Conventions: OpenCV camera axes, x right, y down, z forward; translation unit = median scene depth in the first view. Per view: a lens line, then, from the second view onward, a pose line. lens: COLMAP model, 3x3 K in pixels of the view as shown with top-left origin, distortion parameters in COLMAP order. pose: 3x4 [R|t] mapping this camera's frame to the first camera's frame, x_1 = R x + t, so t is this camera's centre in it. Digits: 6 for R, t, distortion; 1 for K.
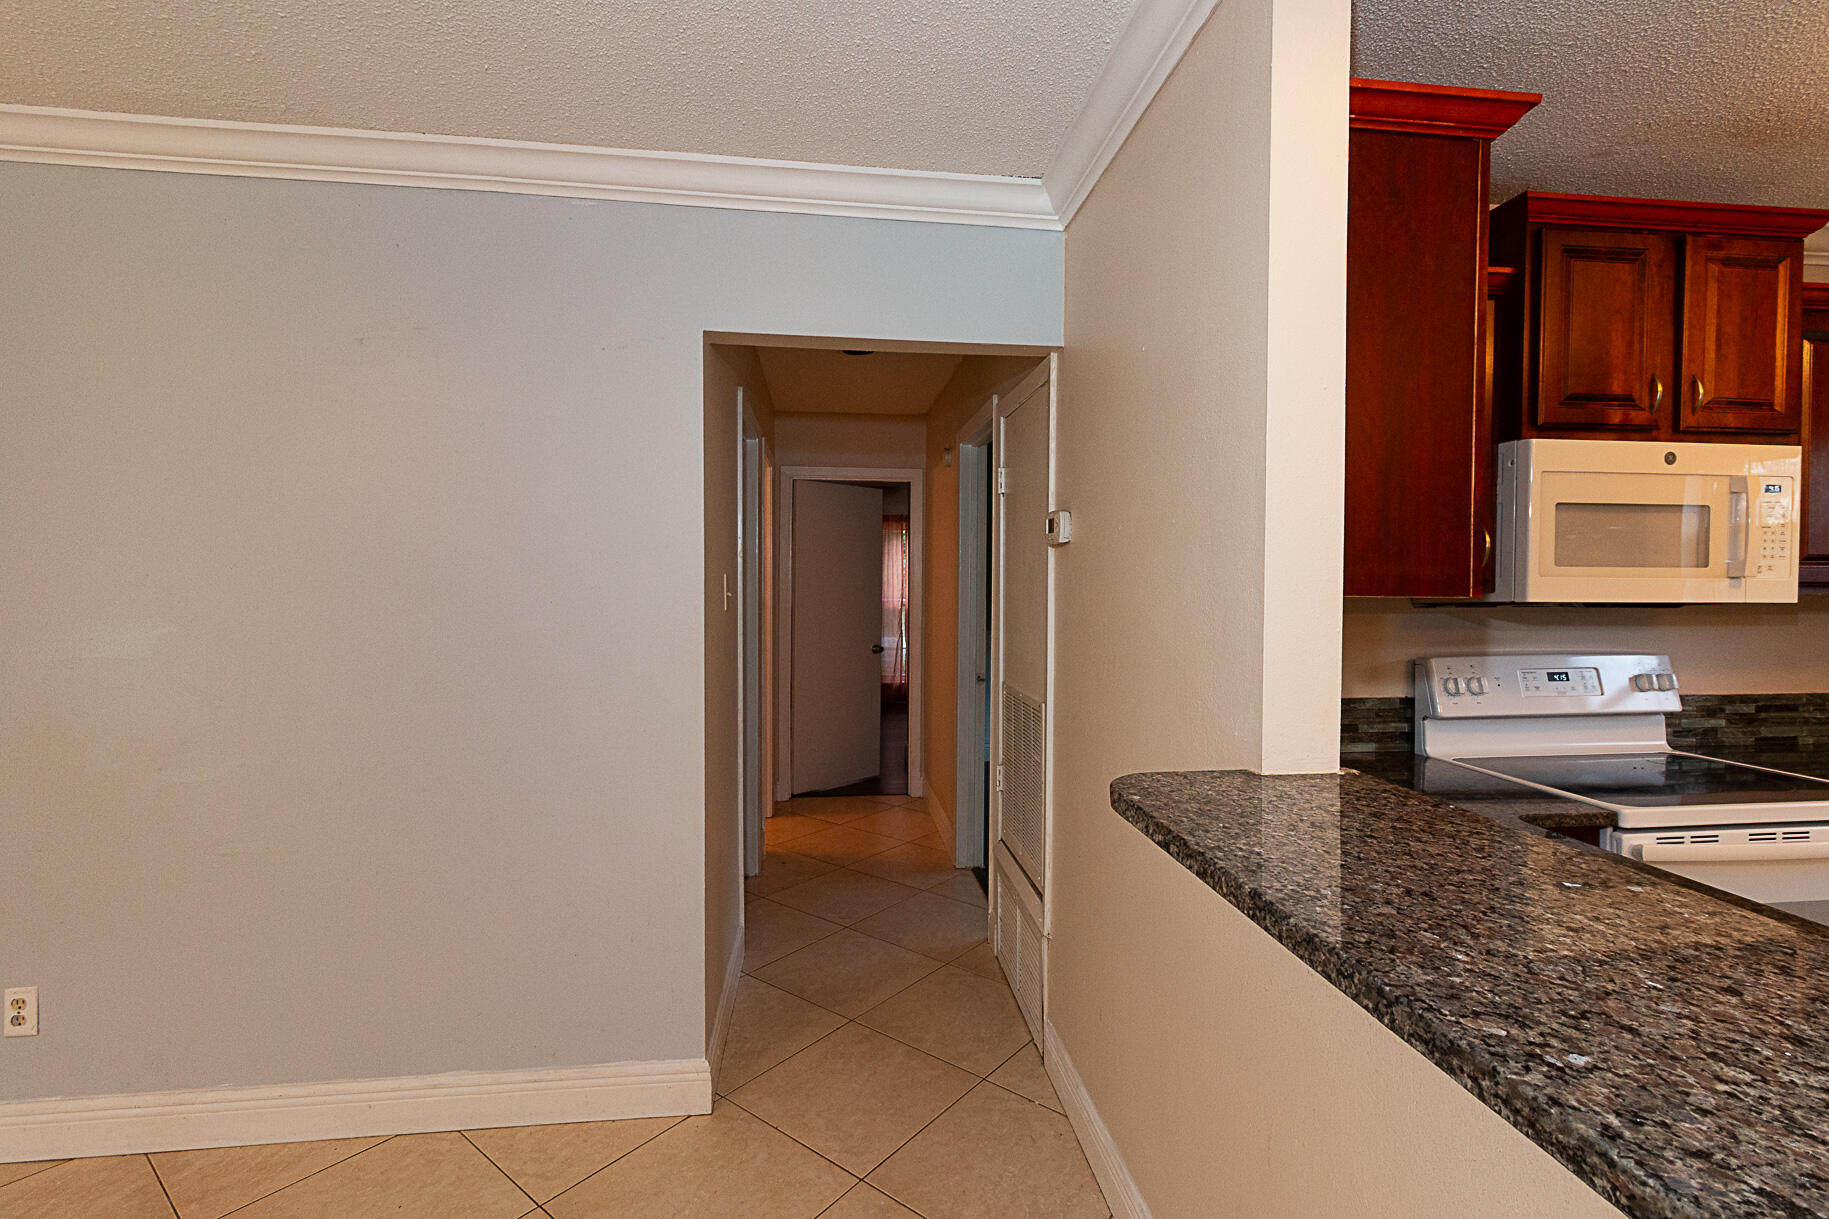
lens RADIAL K [[866.9, 0, 910.4], [0, 866.9, 591.6], [0, 0, 1]] dist [0.000098, -0.000068]
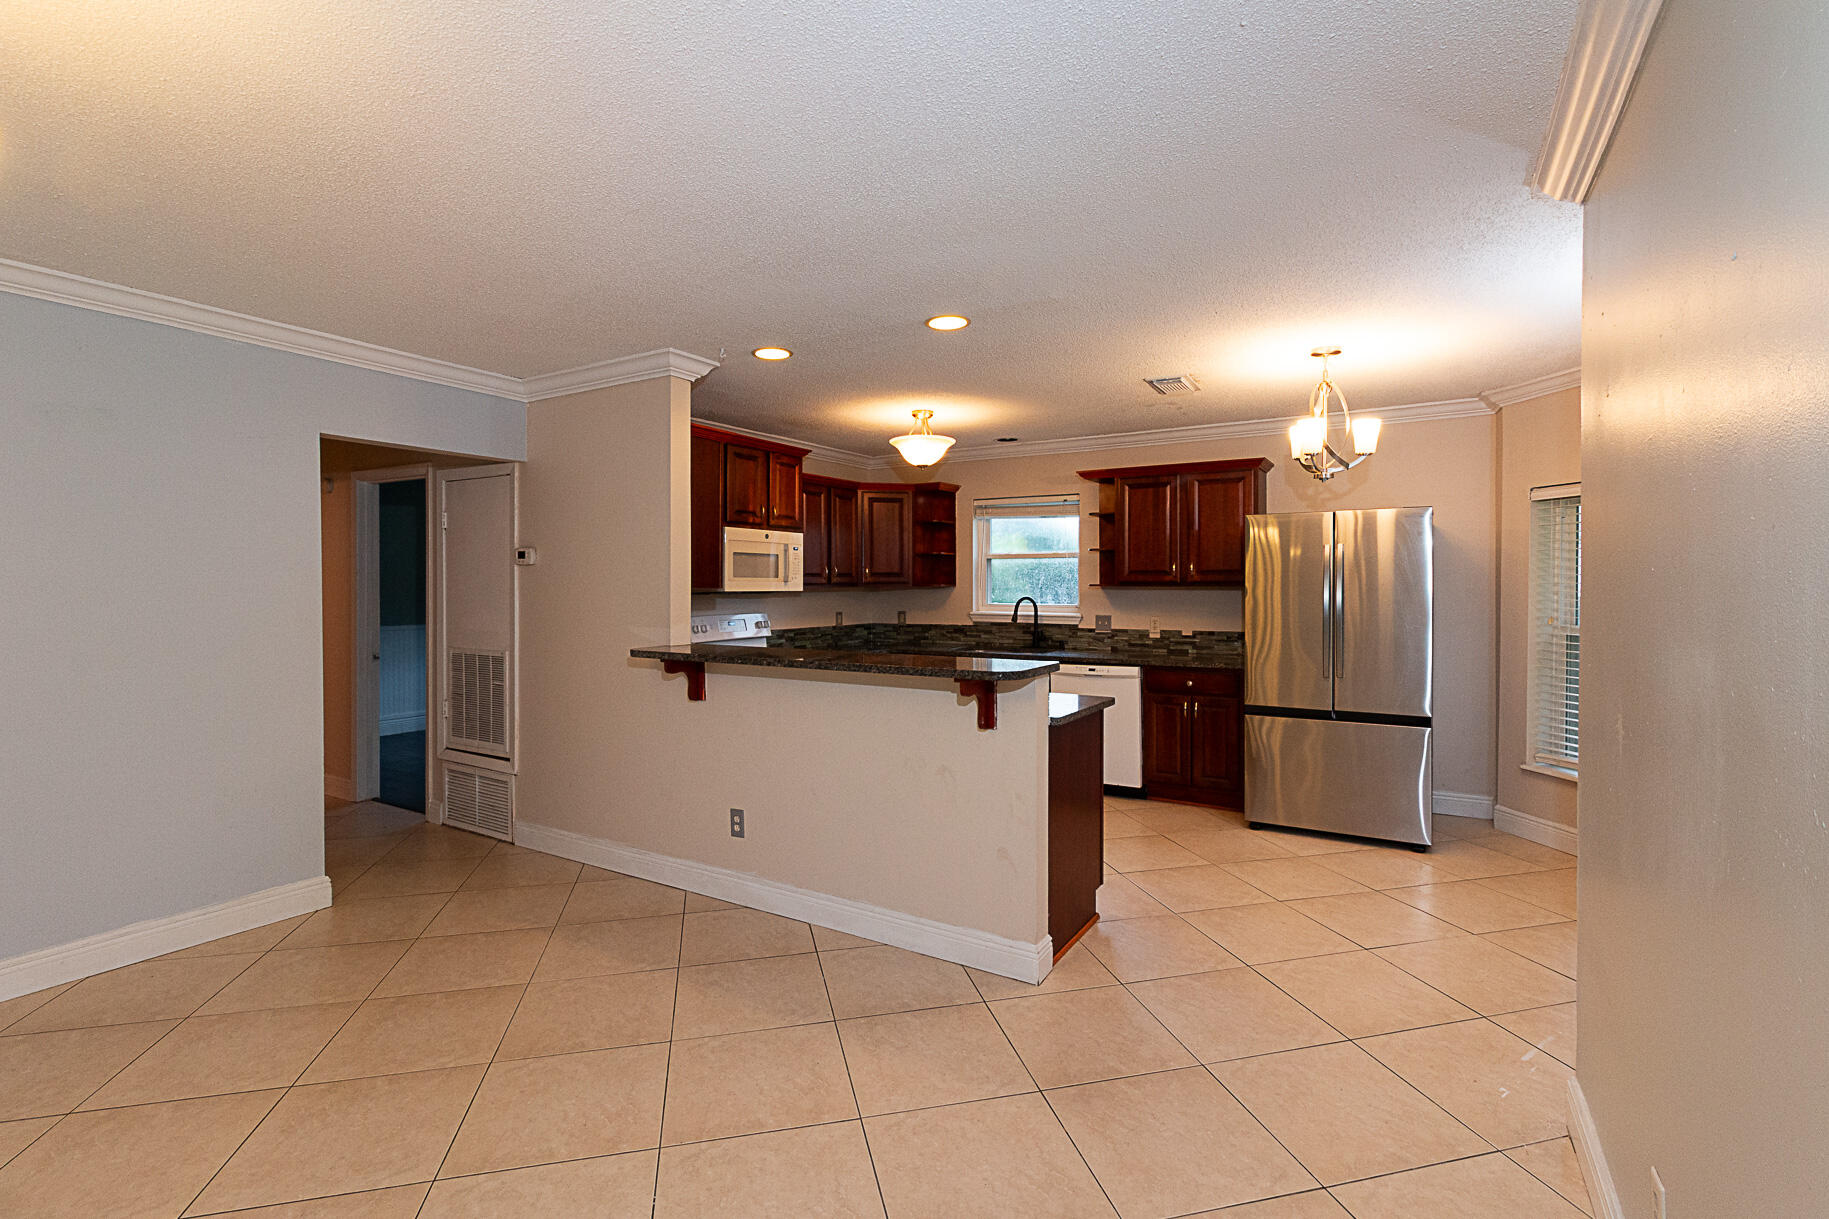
lens RADIAL K [[824.7, 0, 924.1], [0, 824.7, 596.4], [0, 0, 1]] dist [0.002373, 0.000157]
pose [[0.609942, -0.015122, 0.792302, -0.808426], [0.014895, 0.999860, 0.007617, 0.016450], [-0.792306, 0.007156, 0.610082, -0.893292]]
